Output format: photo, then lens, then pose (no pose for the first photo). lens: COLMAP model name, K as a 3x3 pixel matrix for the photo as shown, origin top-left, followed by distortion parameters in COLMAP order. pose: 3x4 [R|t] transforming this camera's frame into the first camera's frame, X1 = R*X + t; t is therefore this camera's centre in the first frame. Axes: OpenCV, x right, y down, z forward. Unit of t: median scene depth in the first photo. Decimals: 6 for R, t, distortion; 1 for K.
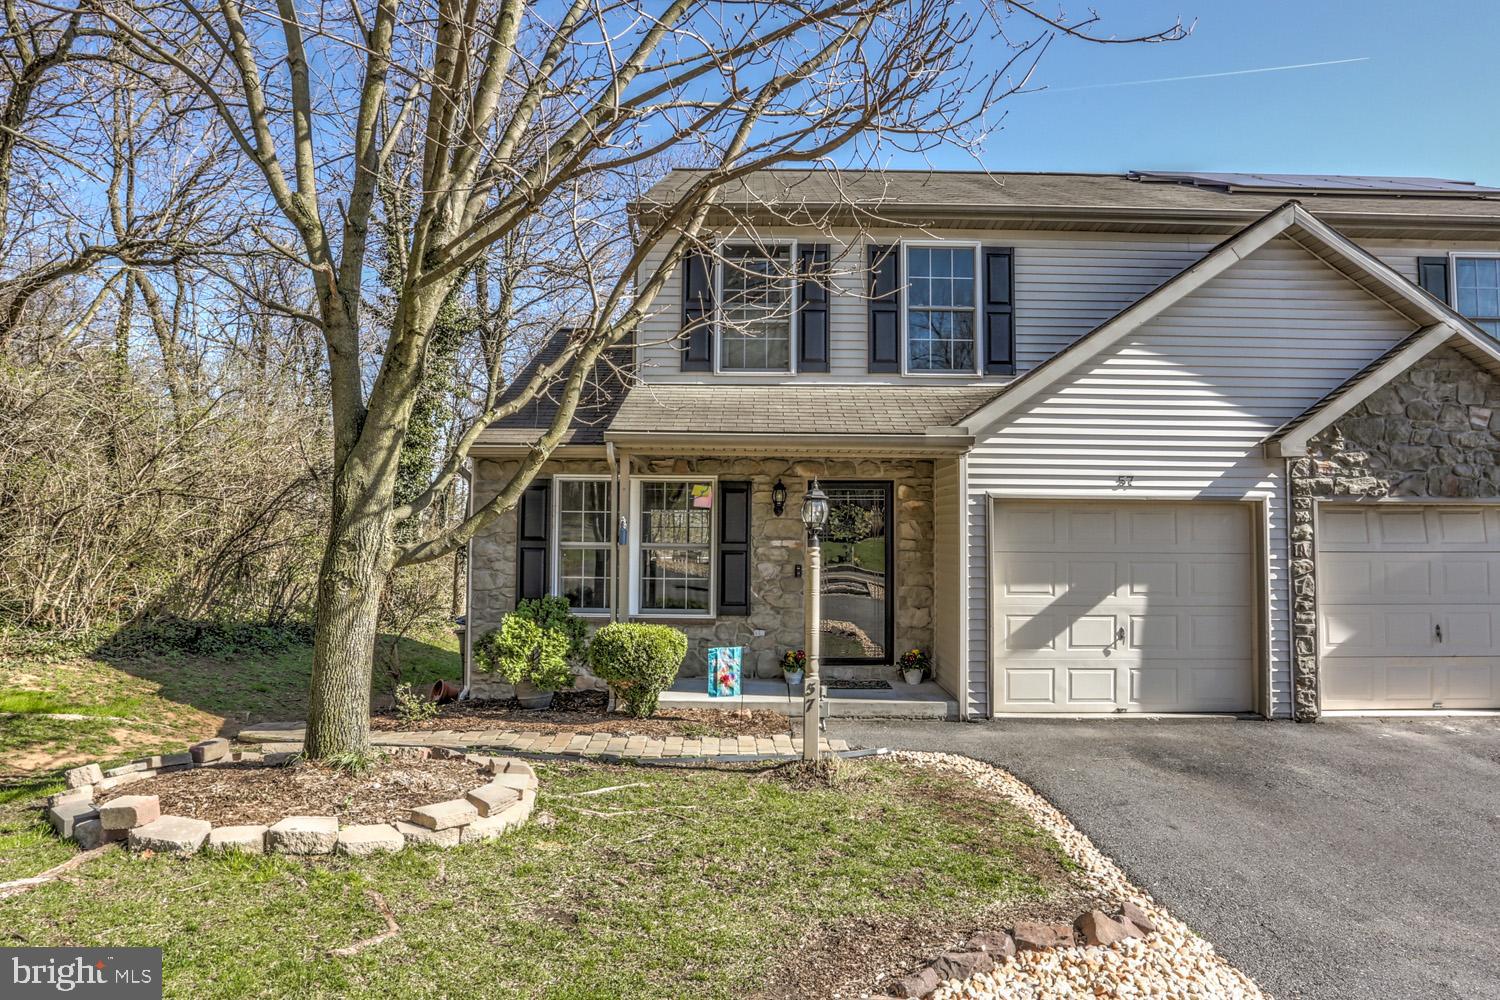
lens RADIAL K [[869.3, 0, 759.4], [0, 869.3, 492.5], [0, 0, 1]] dist [-0.079648, 0.040836]
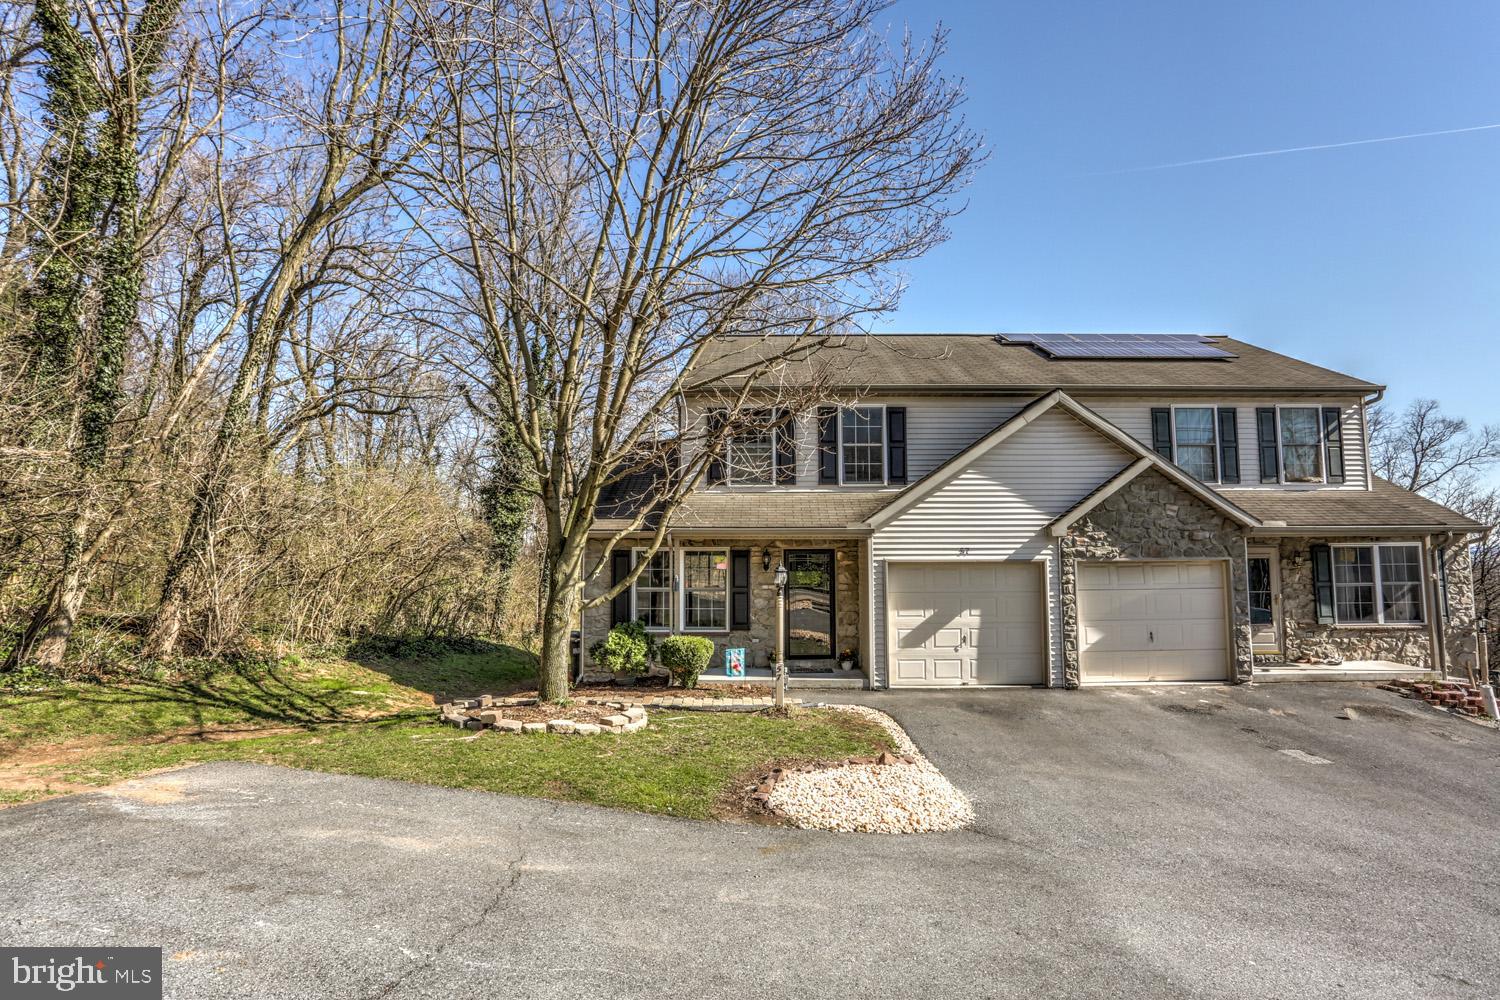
lens RADIAL K [[742.4, 0, 759.6], [0, 742.4, 496.2], [0, 0, 1]] dist [-0.077603, 0.035167]
pose [[0.999913, -0.011476, -0.006576, 0.022886], [0.011257, 0.999411, -0.032425, -0.080466], [0.006944, 0.032348, 0.999453, -0.501821]]
